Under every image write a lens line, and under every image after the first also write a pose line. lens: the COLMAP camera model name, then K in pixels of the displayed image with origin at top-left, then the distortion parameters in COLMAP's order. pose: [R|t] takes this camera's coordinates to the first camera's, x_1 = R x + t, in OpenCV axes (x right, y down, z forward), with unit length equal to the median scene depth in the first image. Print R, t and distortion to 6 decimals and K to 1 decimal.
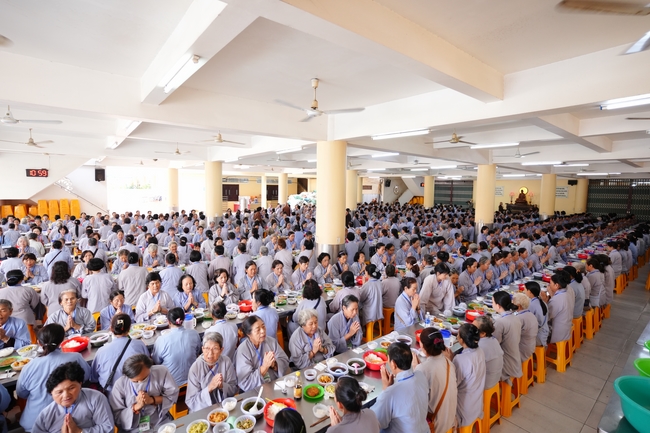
lens RADIAL K [[315.1, 0, 322.6], [0, 315.1, 209.0], [0, 0, 1]] dist [-0.091494, 0.042233]
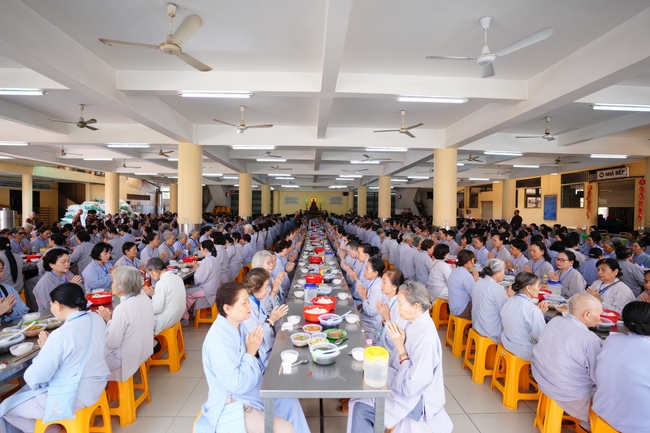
lens RADIAL K [[315.1, 0, 322.6], [0, 315.1, 209.0], [0, 0, 1]] dist [-0.091494, 0.042233]
pose [[0.605906, -0.011070, 0.795459, -0.326176], [0.053393, 0.998214, -0.026779, 0.014719], [-0.793743, 0.058697, 0.605415, 0.140009]]
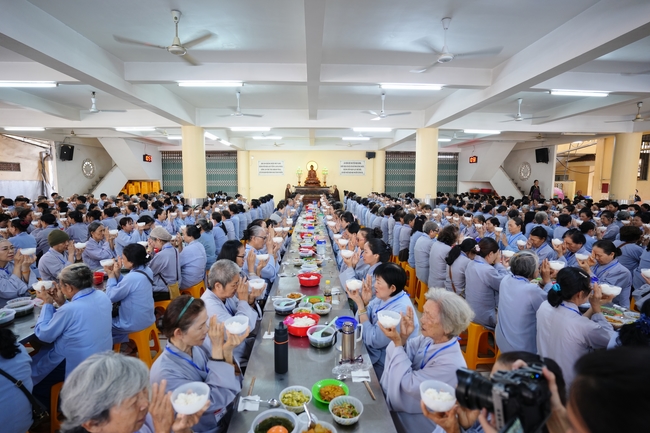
lens RADIAL K [[315.1, 0, 322.6], [0, 315.1, 209.0], [0, 0, 1]] dist [-0.091494, 0.042233]
pose [[0.586364, -0.088863, 0.805159, 0.070681], [0.061169, 0.995984, 0.065377, -0.007357], [-0.807735, 0.010916, 0.589445, 0.475231]]
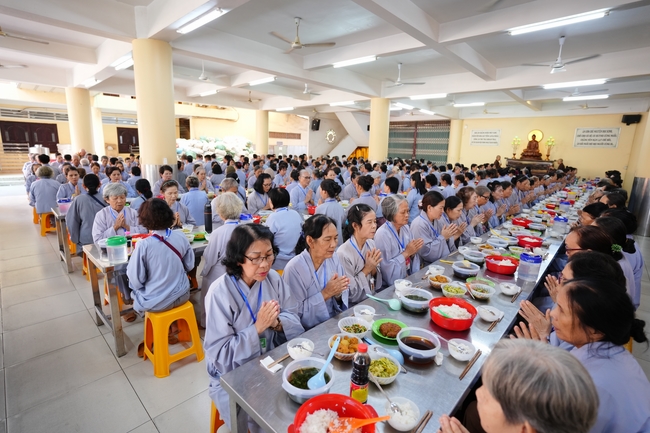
lens RADIAL K [[315.1, 0, 322.6], [0, 315.1, 209.0], [0, 0, 1]] dist [-0.091494, 0.042233]
pose [[0.989992, -0.016460, 0.140163, 0.140226], [-0.001222, 0.992138, 0.125144, 0.005892], [-0.141121, -0.124063, 0.982188, 0.394087]]
